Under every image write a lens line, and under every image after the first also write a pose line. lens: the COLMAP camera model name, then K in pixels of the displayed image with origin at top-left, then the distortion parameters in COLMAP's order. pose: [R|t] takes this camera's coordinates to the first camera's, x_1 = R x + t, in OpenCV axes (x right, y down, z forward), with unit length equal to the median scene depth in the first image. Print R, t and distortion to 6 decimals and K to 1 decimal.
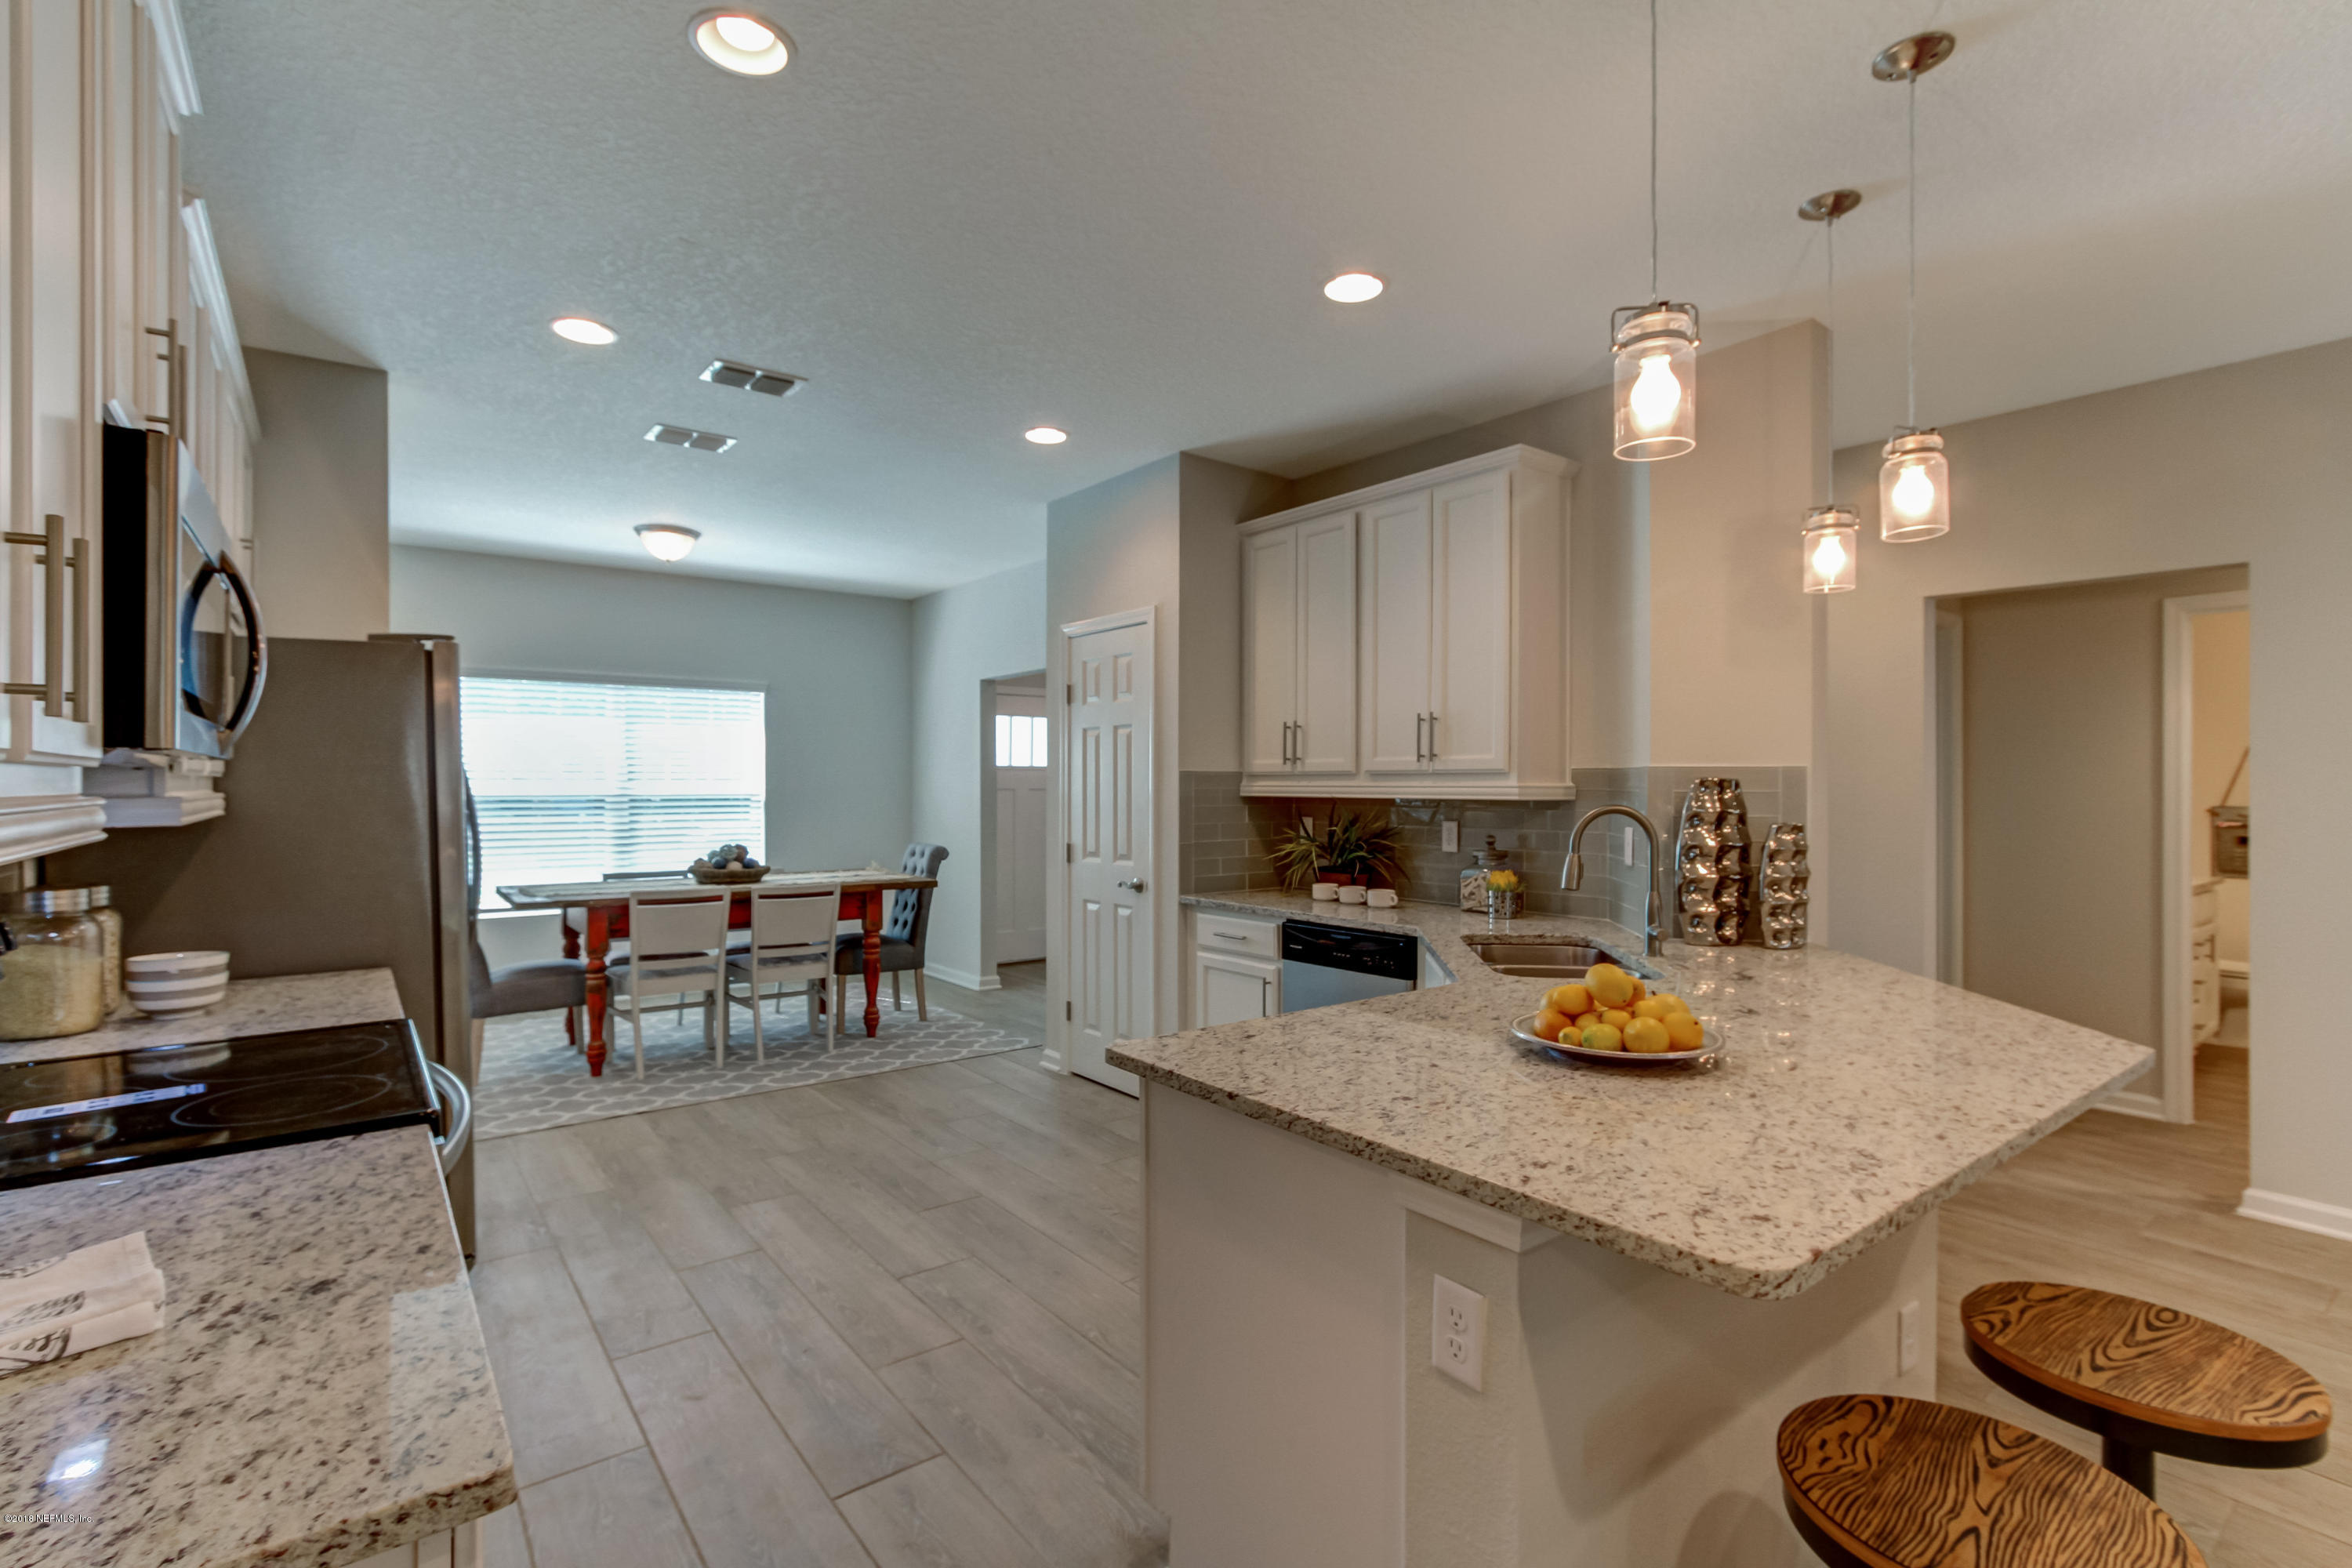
lens RADIAL K [[1090.7, 0, 1177.0], [0, 1090.7, 787.0], [0, 0, 1]] dist [-0.009330, 0.005252]
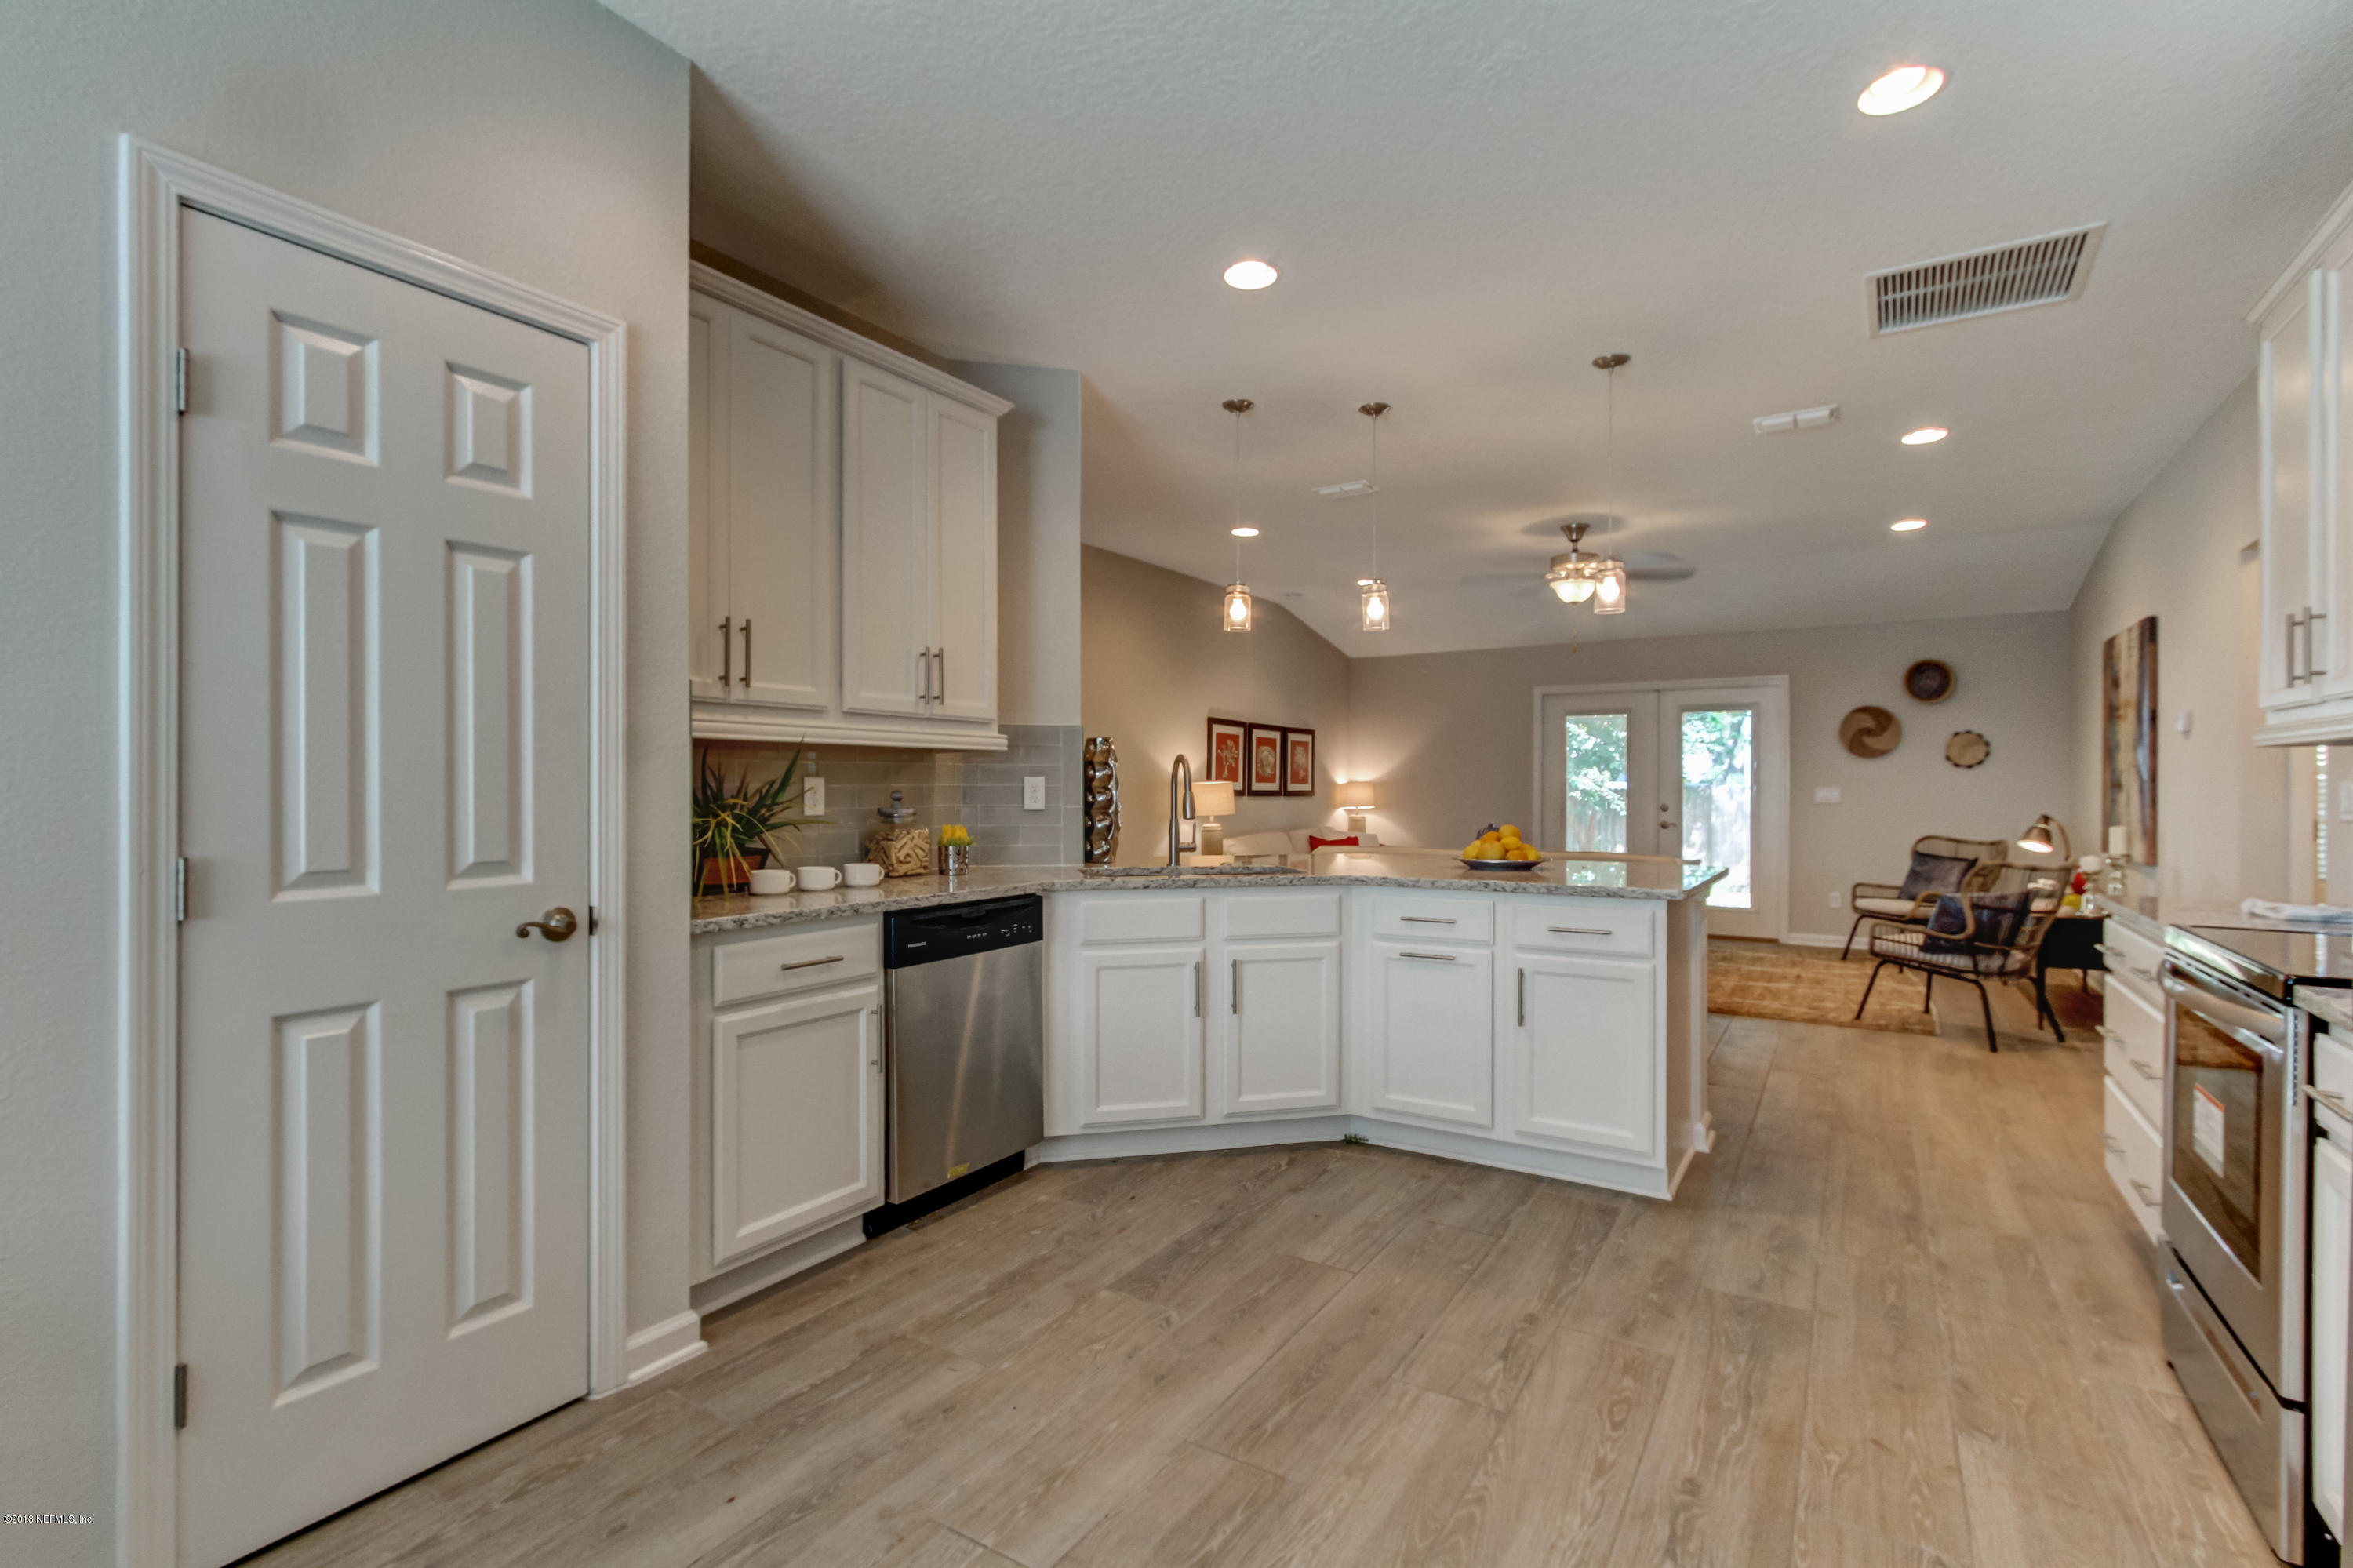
lens RADIAL K [[1091.2, 0, 1164.2], [0, 1091.2, 793.9], [0, 0, 1]] dist [-0.009330, 0.005252]
pose [[-0.335688, -0.005848, 0.941955, -0.689242], [0.002805, 0.999970, 0.007207, 0.045019], [-0.941969, 0.005062, -0.335662, 1.192238]]
